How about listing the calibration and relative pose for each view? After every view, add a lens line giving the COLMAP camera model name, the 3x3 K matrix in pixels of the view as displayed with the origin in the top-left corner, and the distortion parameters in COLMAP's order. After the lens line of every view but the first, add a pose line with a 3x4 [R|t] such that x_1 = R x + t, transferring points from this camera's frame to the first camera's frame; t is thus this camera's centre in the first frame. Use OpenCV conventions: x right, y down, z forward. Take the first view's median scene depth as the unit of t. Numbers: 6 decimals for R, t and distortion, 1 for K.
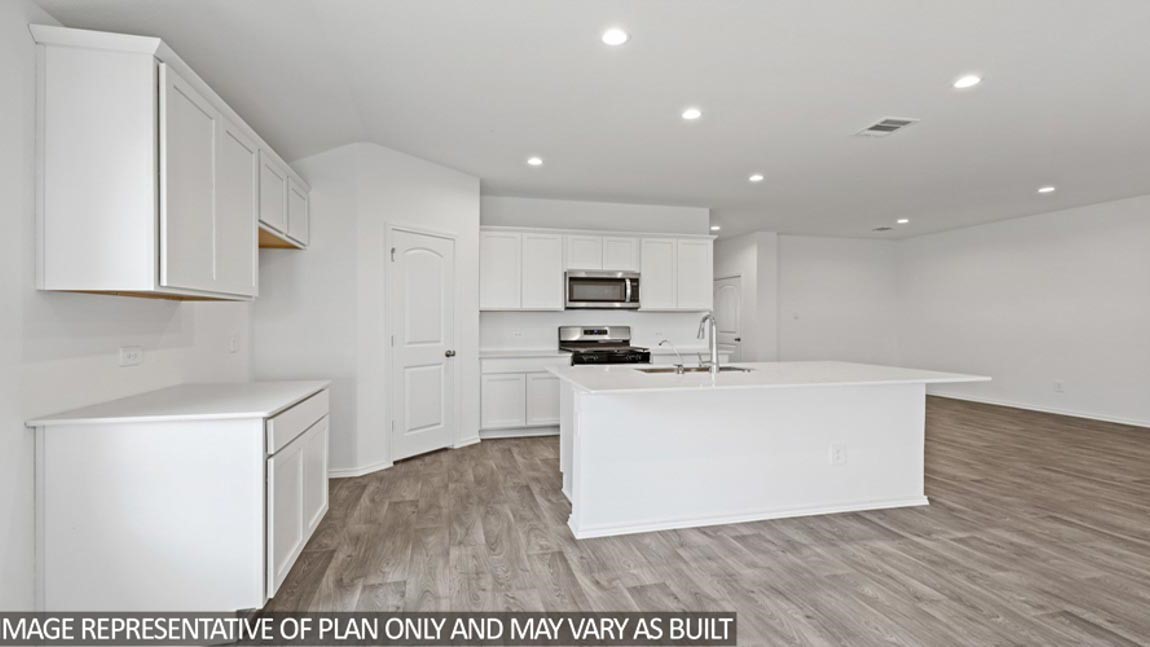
lens RADIAL K [[532.2, 0, 573.9], [0, 532.2, 324.6], [0, 0, 1]] dist [0.003857, 0.001286]
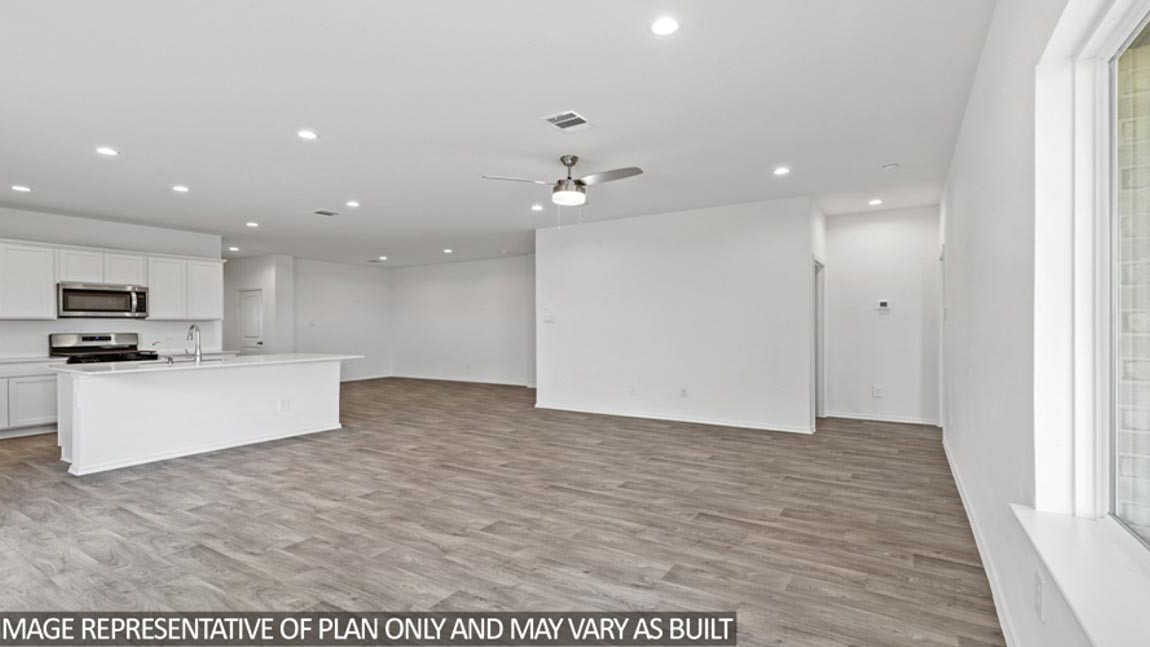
lens RADIAL K [[532.2, 0, 570.1], [0, 532.2, 323.7], [0, 0, 1]] dist [0.003857, 0.001286]
pose [[0.720294, 0.002974, 0.693662, -0.019615], [0.006652, 0.999915, -0.011194, 0.002263], [-0.693637, 0.012677, 0.720213, -0.487862]]
